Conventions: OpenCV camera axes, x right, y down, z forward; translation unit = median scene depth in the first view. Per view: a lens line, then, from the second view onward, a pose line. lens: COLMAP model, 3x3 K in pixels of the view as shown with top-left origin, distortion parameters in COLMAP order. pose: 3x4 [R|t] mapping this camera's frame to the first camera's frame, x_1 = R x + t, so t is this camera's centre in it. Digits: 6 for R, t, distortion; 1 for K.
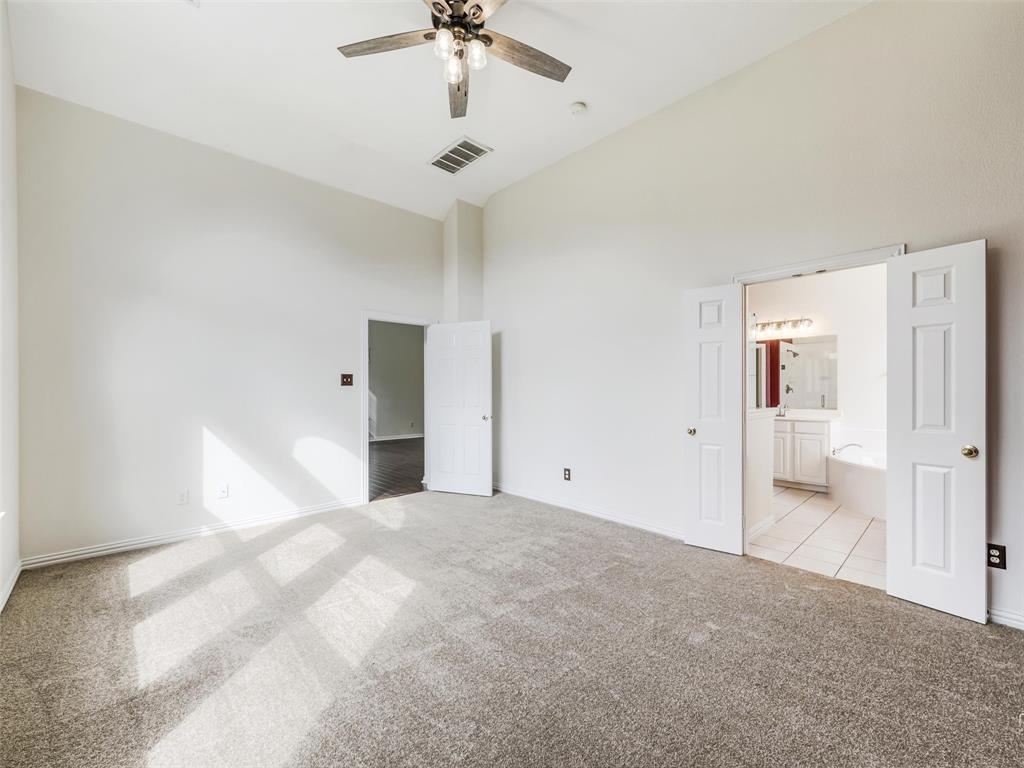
lens RADIAL K [[400.9, 0, 519.7], [0, 400.9, 389.0], [0, 0, 1]] dist [0.002109, -0.000304]
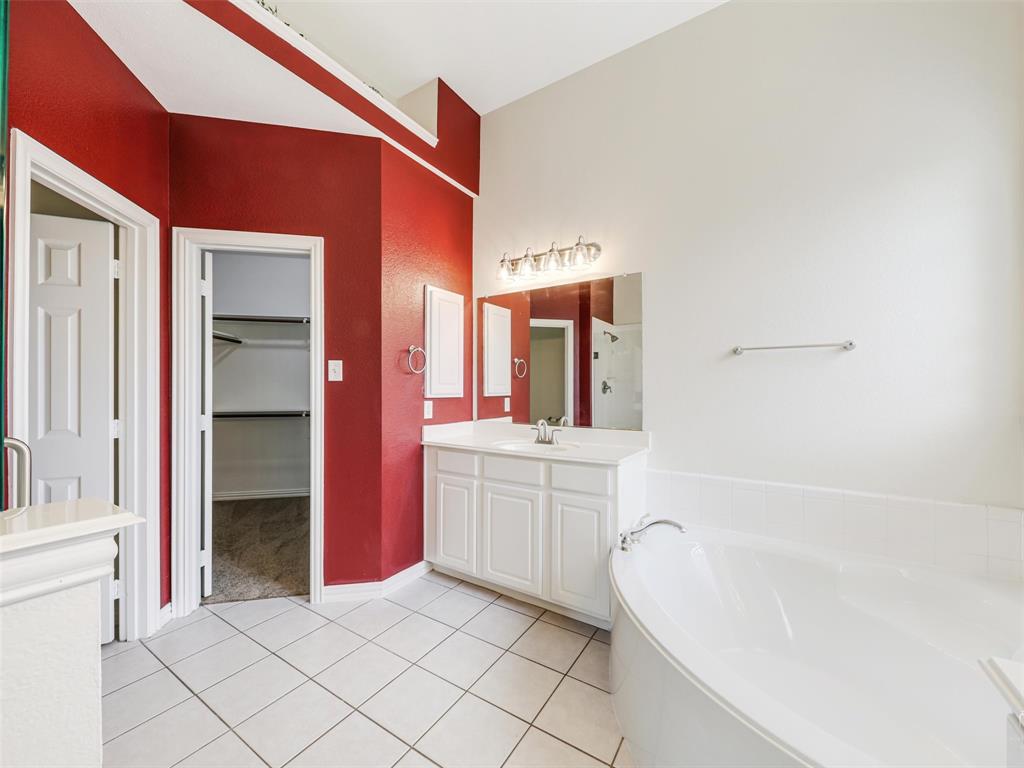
lens RADIAL K [[400.9, 0, 504.8], [0, 400.9, 384.7], [0, 0, 1]] dist [0.002109, -0.000304]
pose [[0.968895, 0.002330, 0.247463, 0.518224], [-0.000158, 0.999961, -0.008798, 0.001830], [-0.247474, 0.008485, 0.968857, 0.582675]]
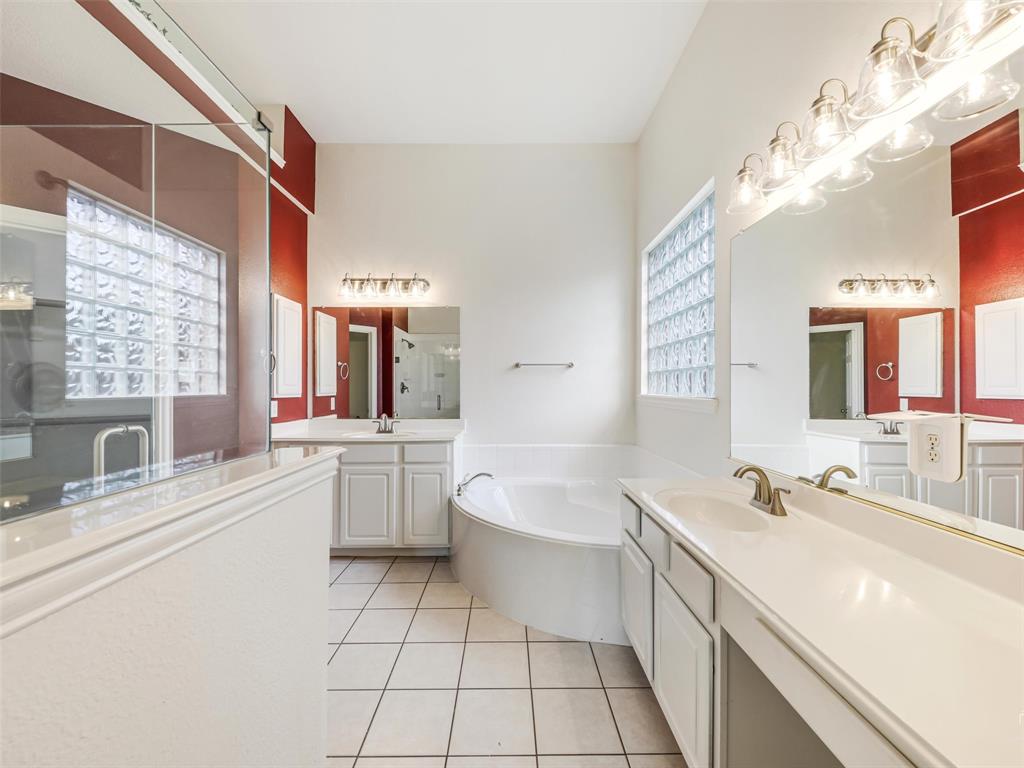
lens RADIAL K [[400.9, 0, 508.1], [0, 400.9, 386.3], [0, 0, 1]] dist [0.002109, -0.000304]
pose [[0.675083, 0.001835, 0.737739, 0.350754], [0.001807, 0.999990, -0.004141, 0.000662], [-0.737739, 0.004128, 0.675073, 0.486849]]
